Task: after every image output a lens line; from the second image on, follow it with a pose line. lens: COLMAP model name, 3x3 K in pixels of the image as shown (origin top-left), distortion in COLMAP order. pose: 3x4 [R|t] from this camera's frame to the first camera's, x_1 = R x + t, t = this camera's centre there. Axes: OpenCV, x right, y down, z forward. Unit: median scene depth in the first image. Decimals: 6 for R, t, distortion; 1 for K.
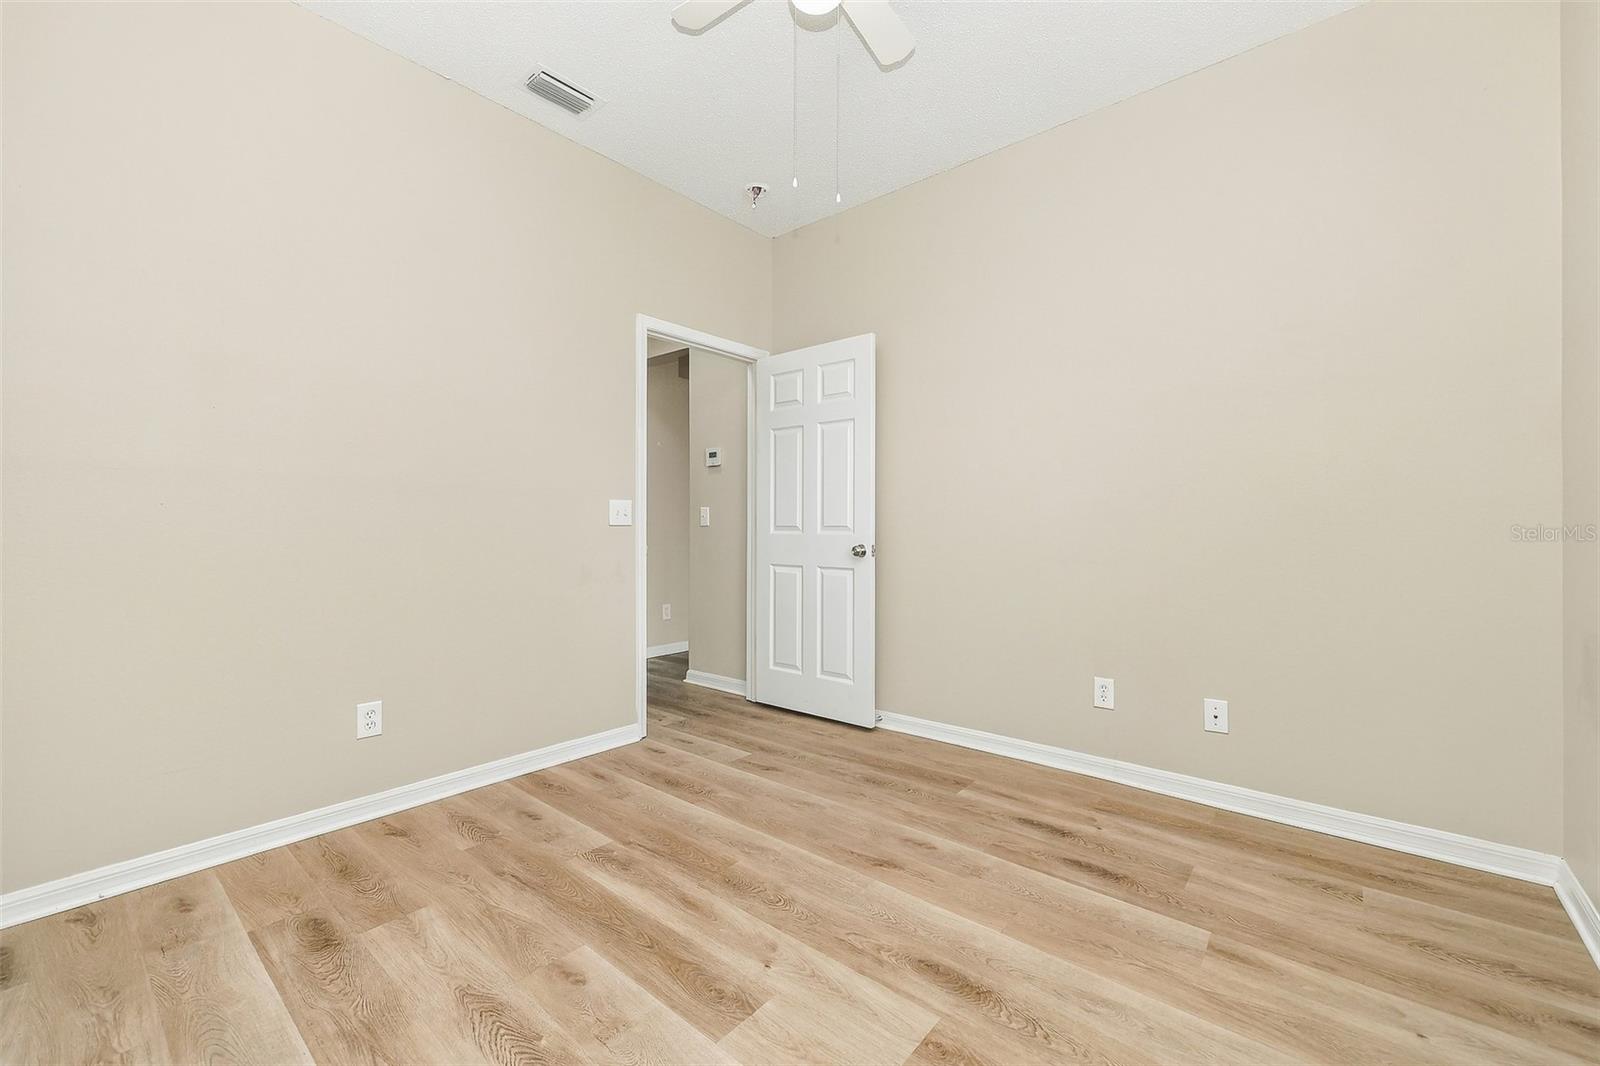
lens RADIAL K [[653.0, 0, 798.2], [0, 653.0, 536.6], [0, 0, 1]] dist [-0.002433, 0.000538]
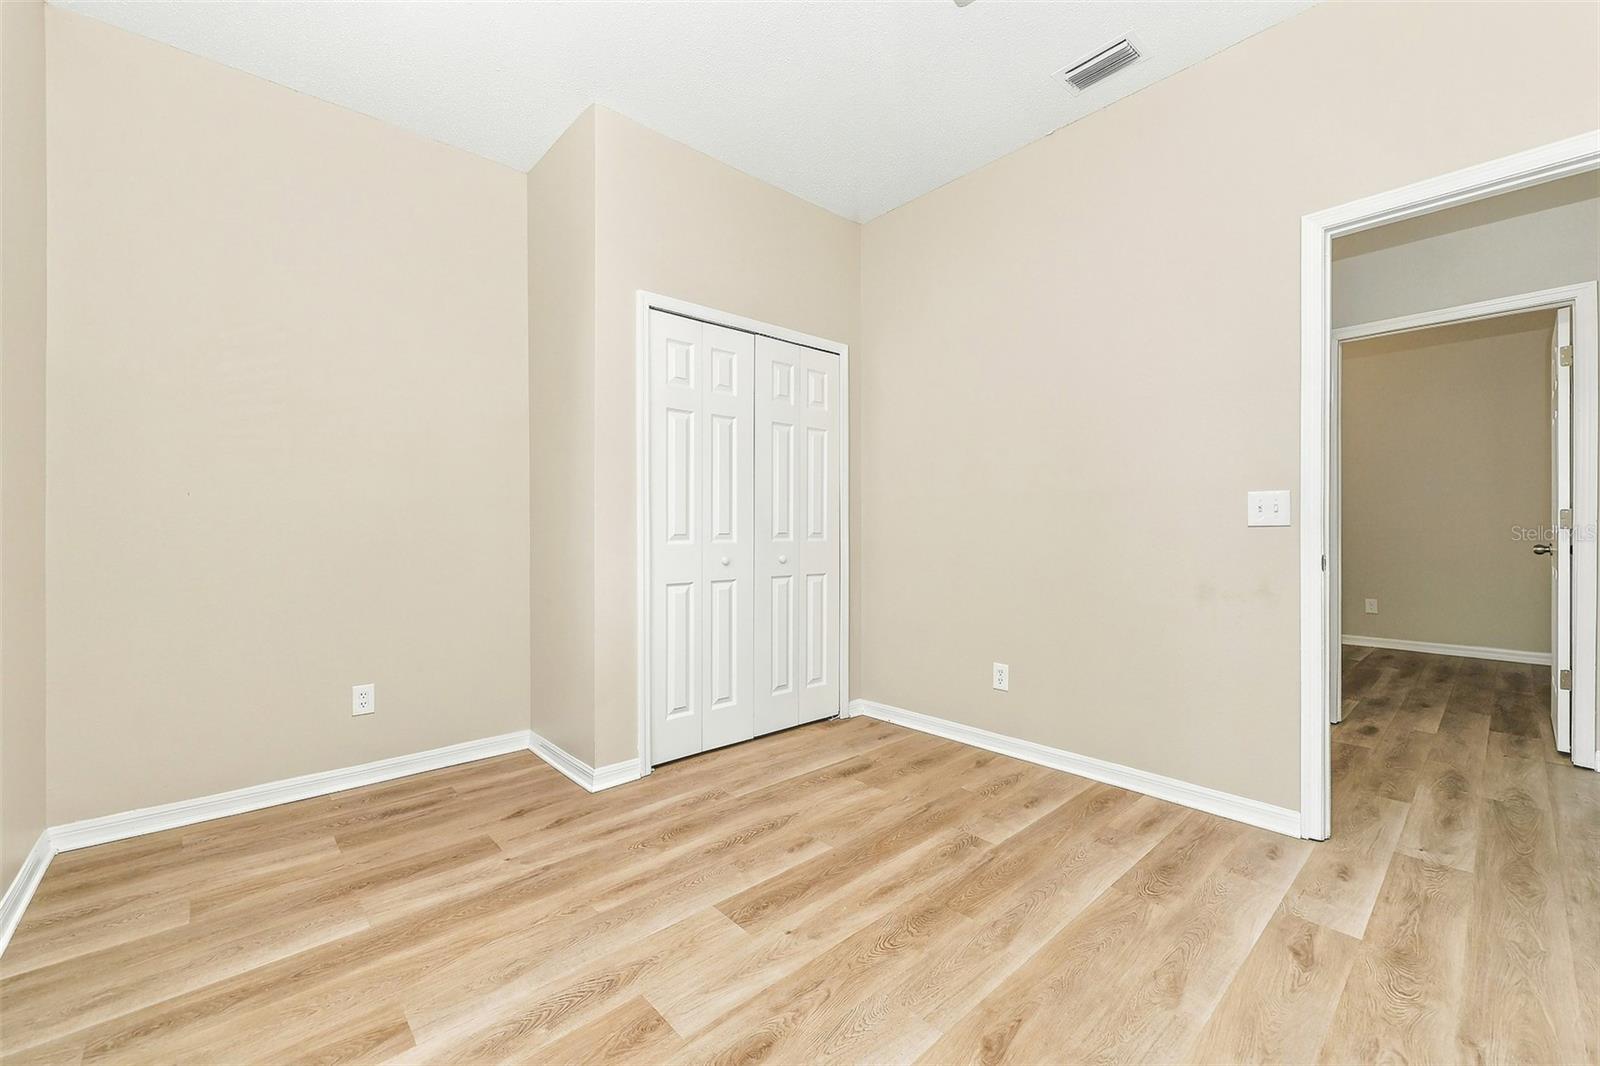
lens RADIAL K [[653.0, 0, 803.4], [0, 653.0, 532.0], [0, 0, 1]] dist [-0.002433, 0.000538]
pose [[-0.134083, 0.007411, -0.990942, 0.797572], [-0.006669, 0.999943, 0.008381, -0.020389], [0.990948, 0.007732, -0.134026, 0.899436]]
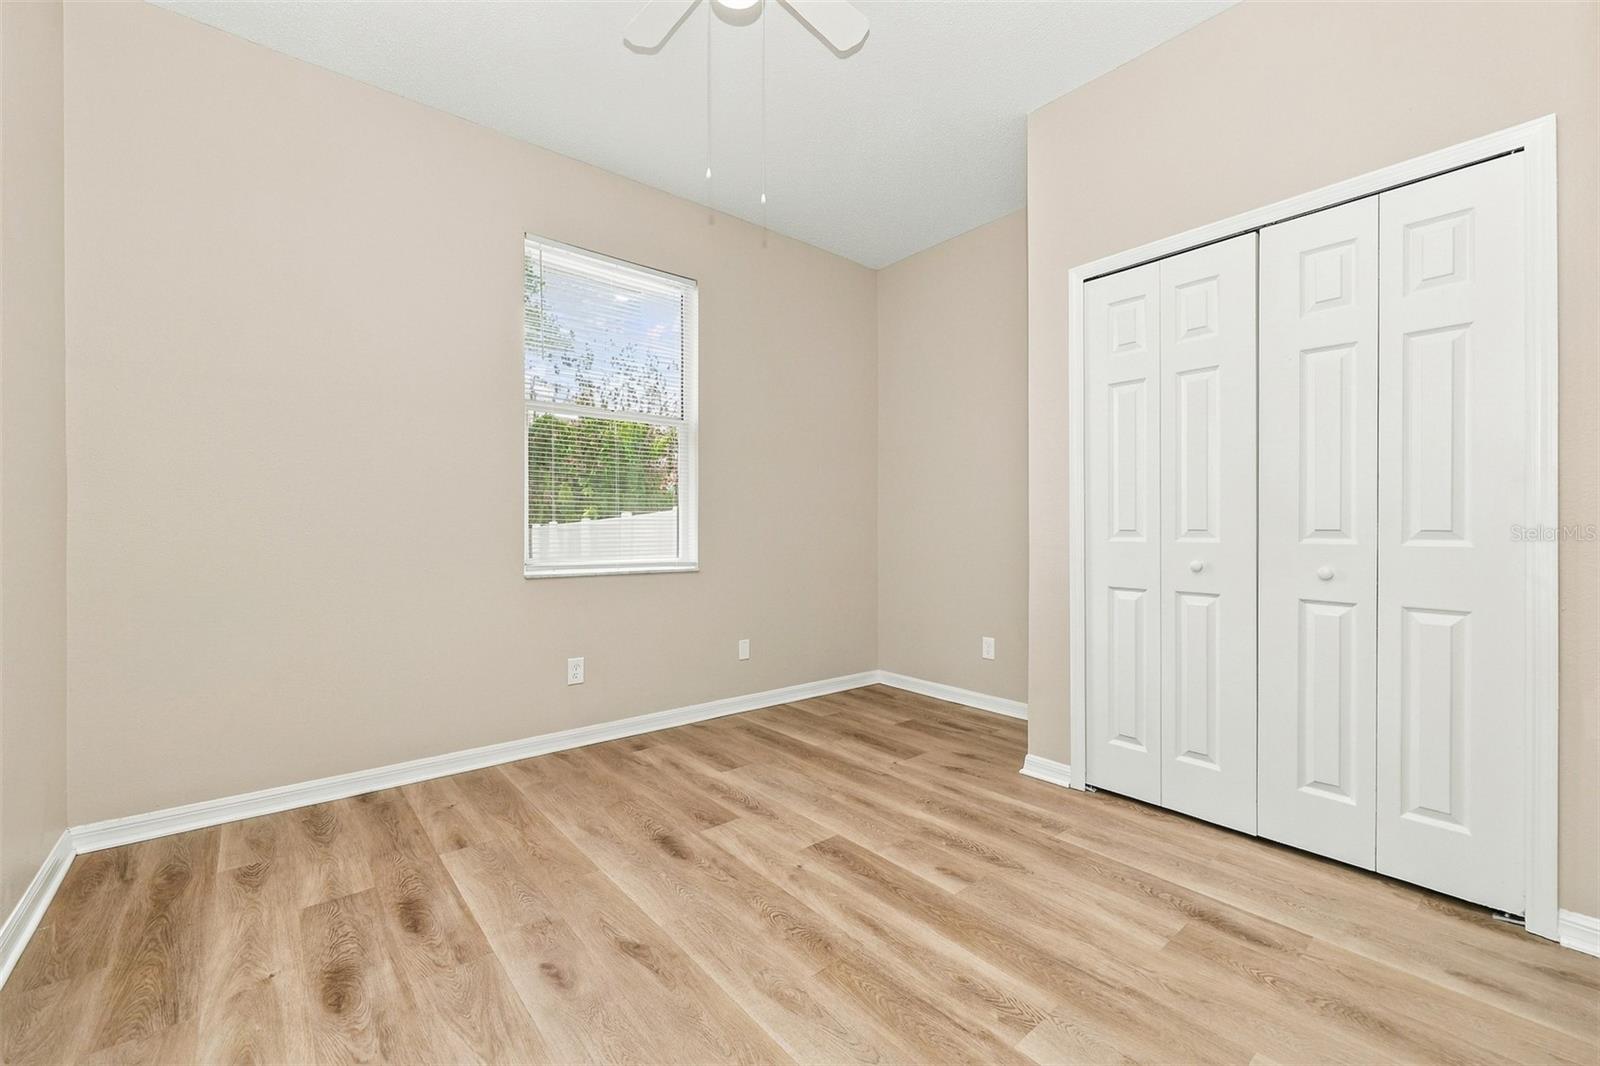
lens RADIAL K [[653.0, 0, 789.4], [0, 653.0, 531.9], [0, 0, 1]] dist [-0.002433, 0.000538]
pose [[-0.982753, -0.002752, 0.184900, -0.203734], [0.000706, 0.999826, 0.018633, -0.020669], [-0.184920, 0.018442, -0.982581, 1.742027]]
